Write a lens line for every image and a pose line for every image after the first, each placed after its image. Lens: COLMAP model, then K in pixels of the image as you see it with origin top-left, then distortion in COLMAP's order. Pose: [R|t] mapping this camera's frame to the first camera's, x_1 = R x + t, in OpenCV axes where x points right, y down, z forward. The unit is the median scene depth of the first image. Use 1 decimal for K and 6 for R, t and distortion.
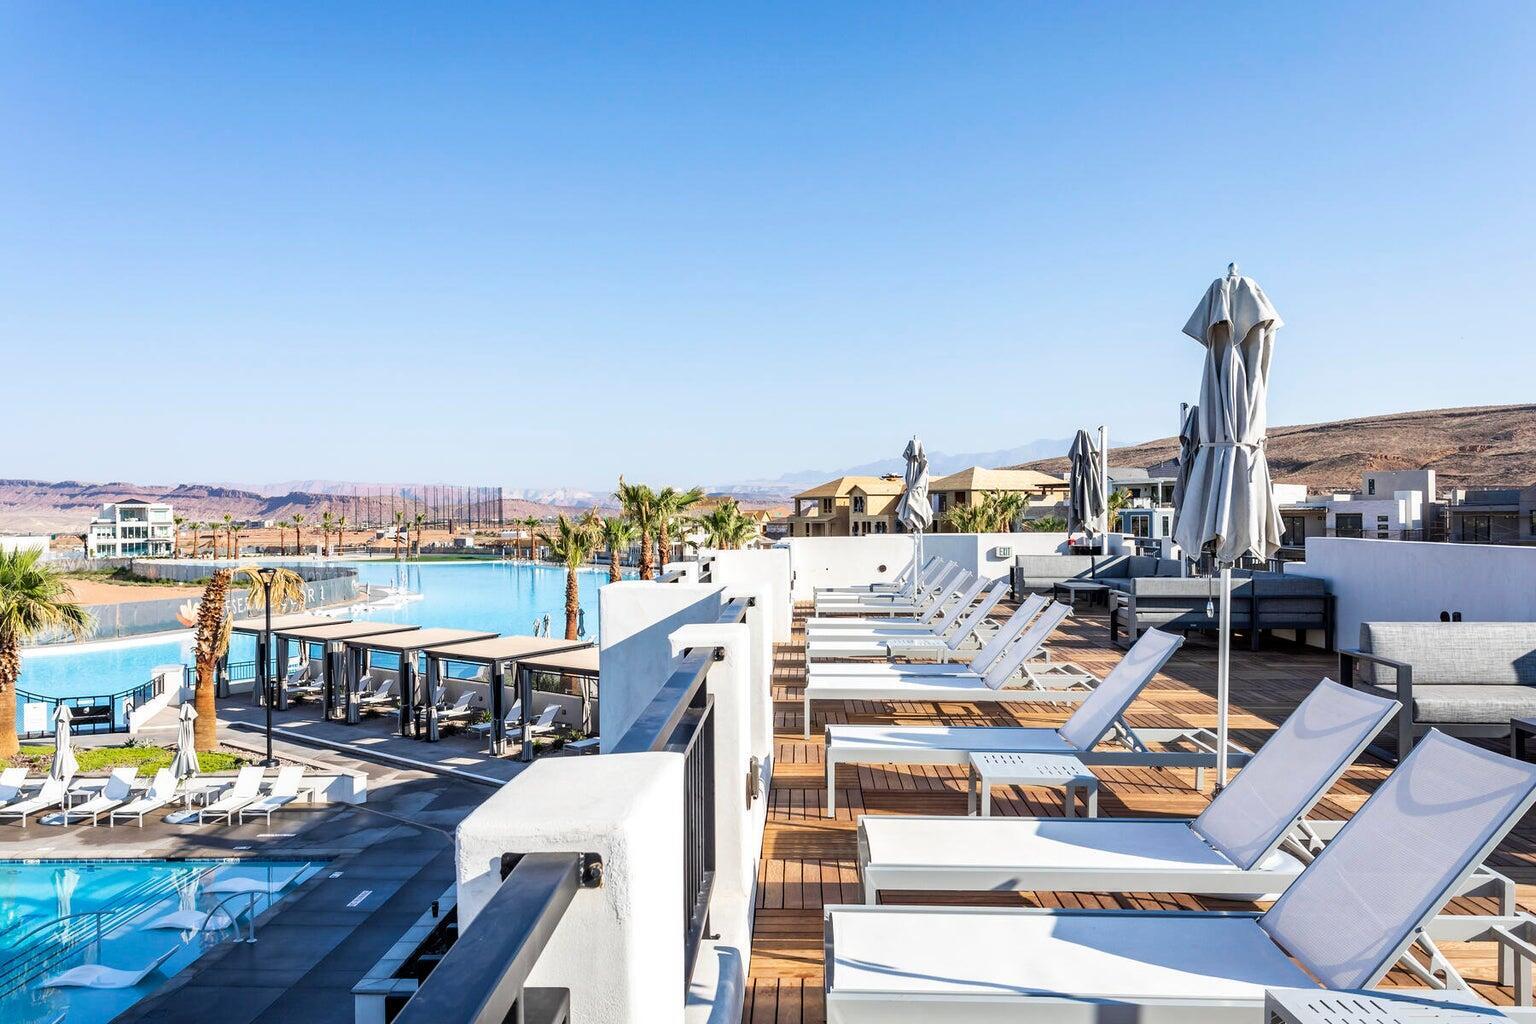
lens RADIAL K [[1150.1, 0, 773.0], [0, 1150.1, 514.6], [0, 0, 1]] dist [0.005161, -0.002107]
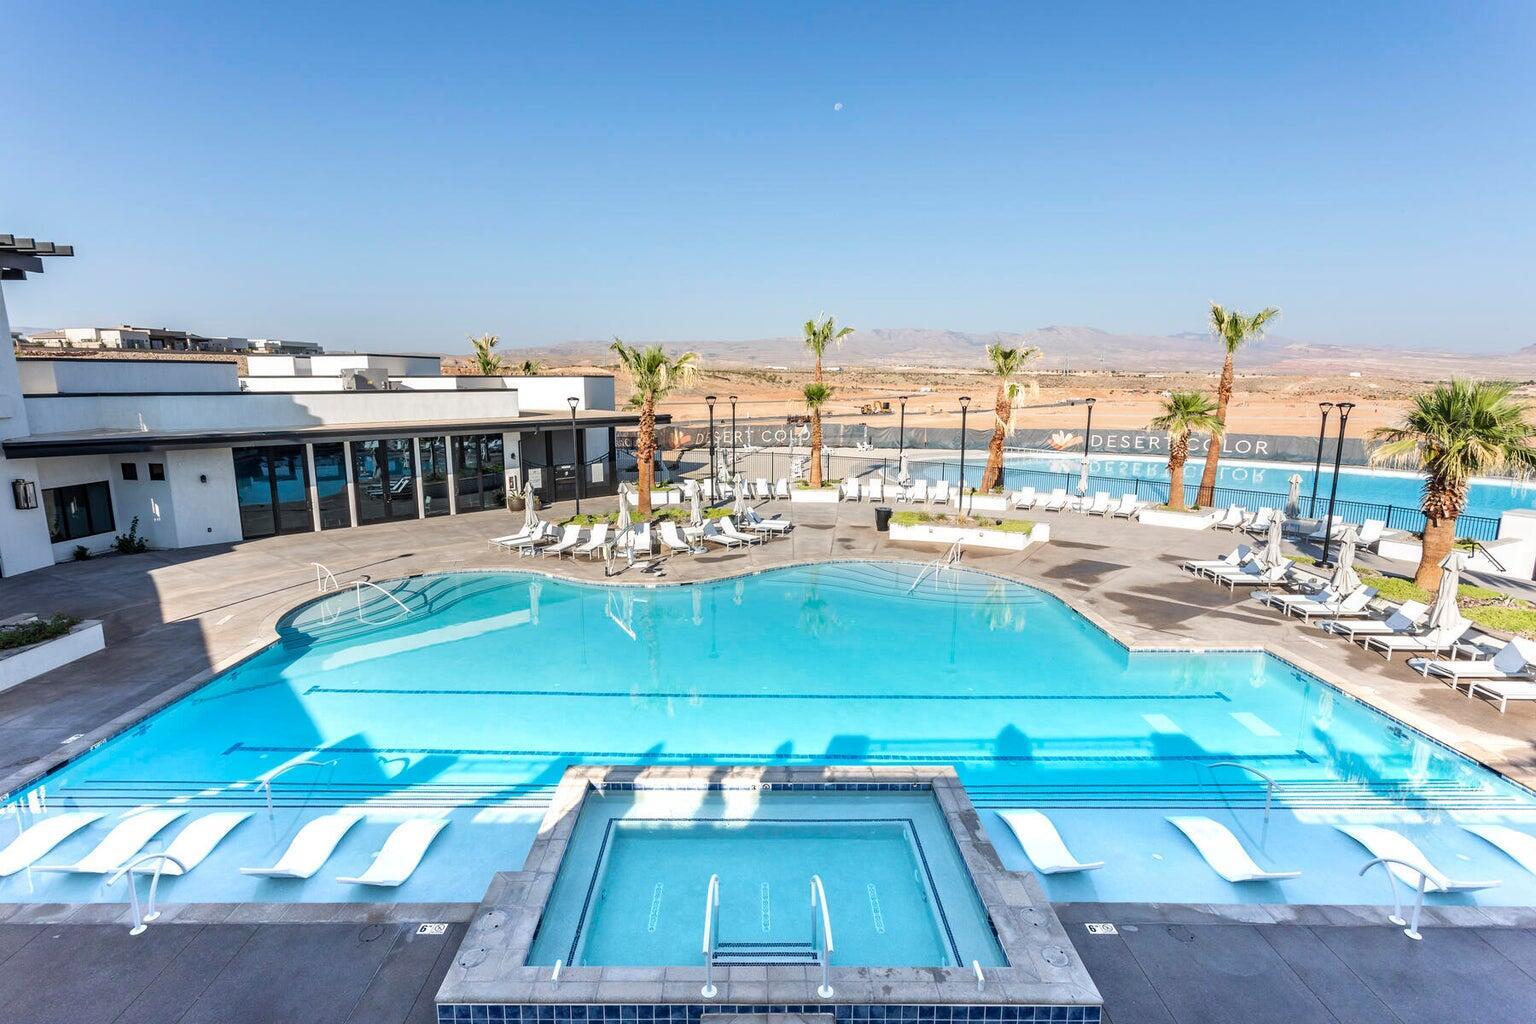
lens RADIAL K [[740.0, 0, 762.5], [0, 740.0, 504.9], [0, 0, 1]] dist [0.001968, 0.000551]
pose [[0.024058, 0.177776, -0.983777, -0.036697], [0.002433, 0.984048, 0.177884, 0.015544], [0.999708, -0.006673, 0.023242, 0.392513]]
